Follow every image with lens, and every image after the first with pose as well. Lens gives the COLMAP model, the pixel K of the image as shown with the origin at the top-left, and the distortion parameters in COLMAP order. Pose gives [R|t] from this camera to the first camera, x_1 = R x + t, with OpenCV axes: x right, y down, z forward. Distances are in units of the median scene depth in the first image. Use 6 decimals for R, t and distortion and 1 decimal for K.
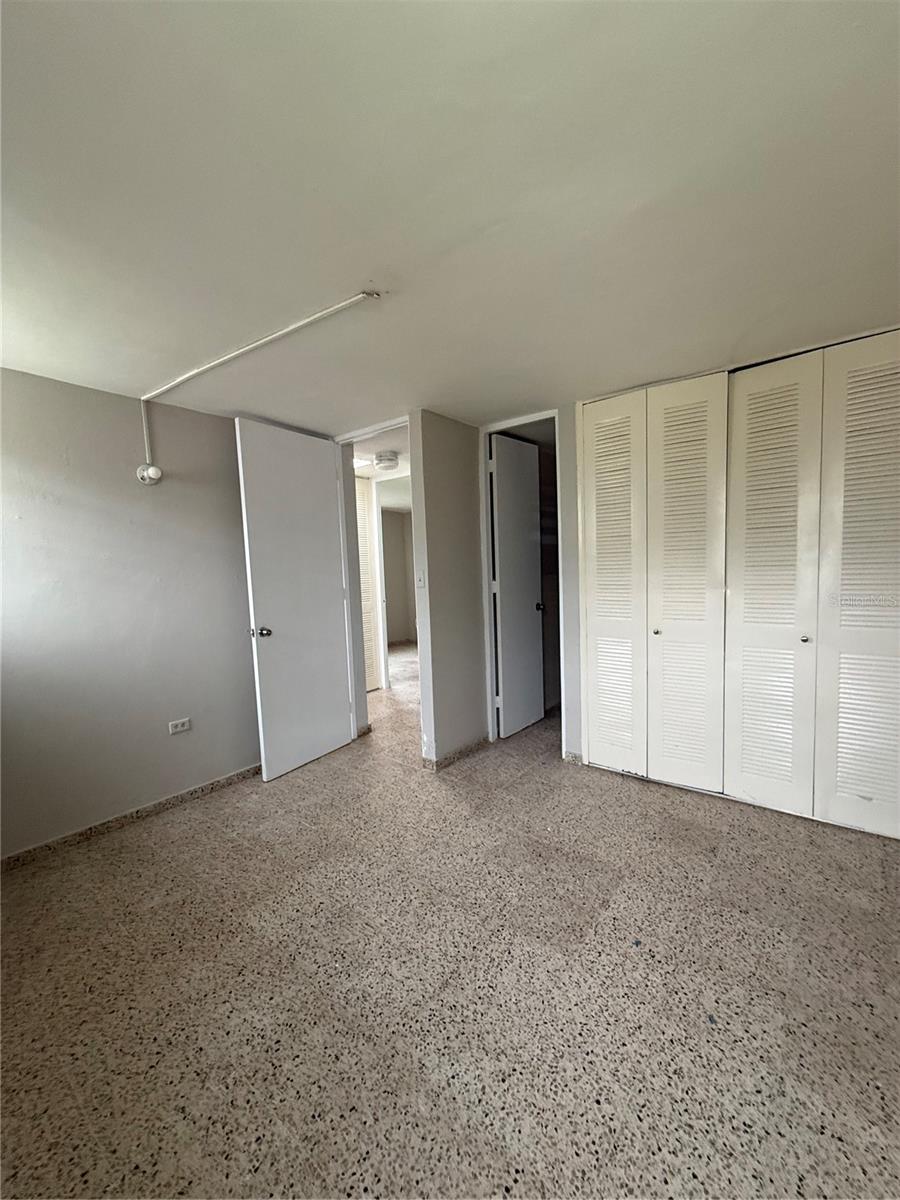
lens RADIAL K [[480.7, 0, 448.9], [0, 480.7, 601.9], [0, 0, 1]] dist [0.002051, 0.000235]
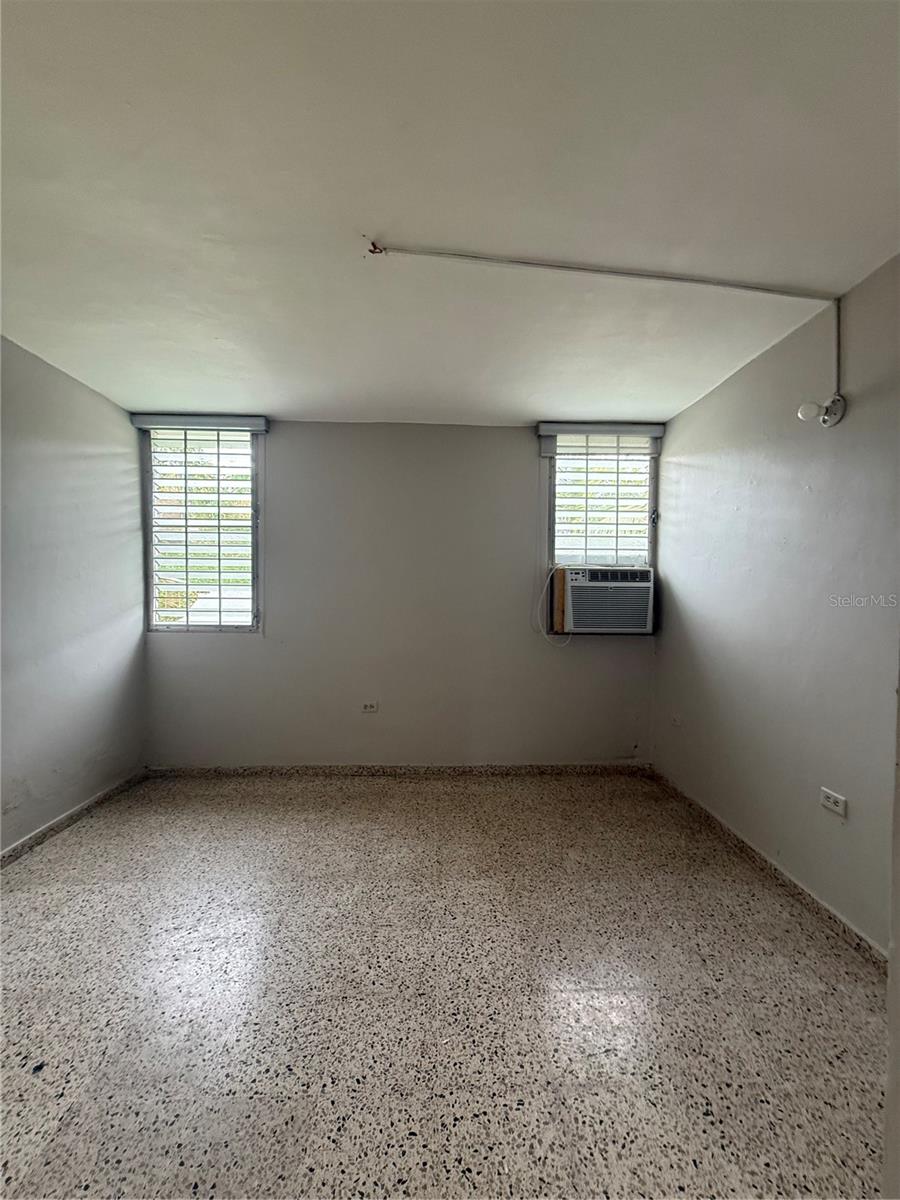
lens RADIAL K [[480.7, 0, 450.4], [0, 480.7, 596.5], [0, 0, 1]] dist [0.002051, 0.000235]
pose [[-0.760550, 0.037708, -0.648184, 0.310650], [-0.029244, 0.995310, 0.092215, -0.072750], [0.648621, 0.089090, -0.755880, 1.606798]]
